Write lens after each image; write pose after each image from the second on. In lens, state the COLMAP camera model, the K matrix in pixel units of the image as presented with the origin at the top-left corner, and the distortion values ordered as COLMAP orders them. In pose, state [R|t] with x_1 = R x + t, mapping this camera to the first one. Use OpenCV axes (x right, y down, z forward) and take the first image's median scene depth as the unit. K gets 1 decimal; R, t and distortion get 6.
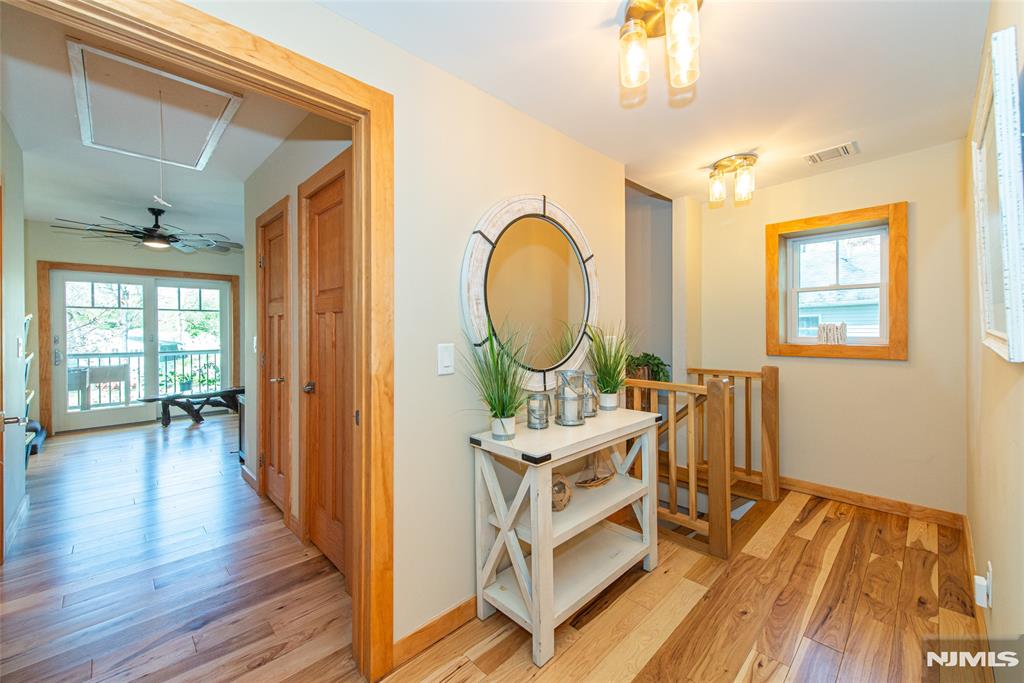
lens RADIAL K [[407.9, 0, 519.9], [0, 407.9, 325.7], [0, 0, 1]] dist [0.006053, -0.002685]
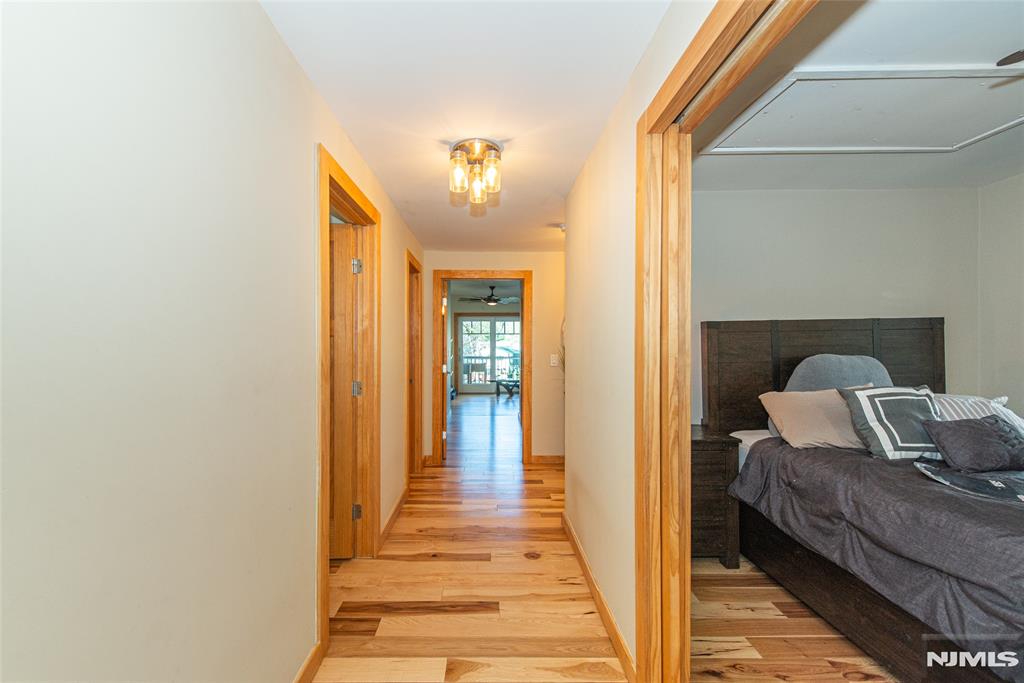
lens RADIAL K [[407.9, 0, 491.8], [0, 407.9, 338.1], [0, 0, 1]] dist [0.006053, -0.002685]
pose [[0.713640, 0.000962, -0.700512, 0.430329], [-0.001195, 0.999999, 0.000156, -0.022463], [0.700512, 0.000726, 0.713641, -0.362024]]
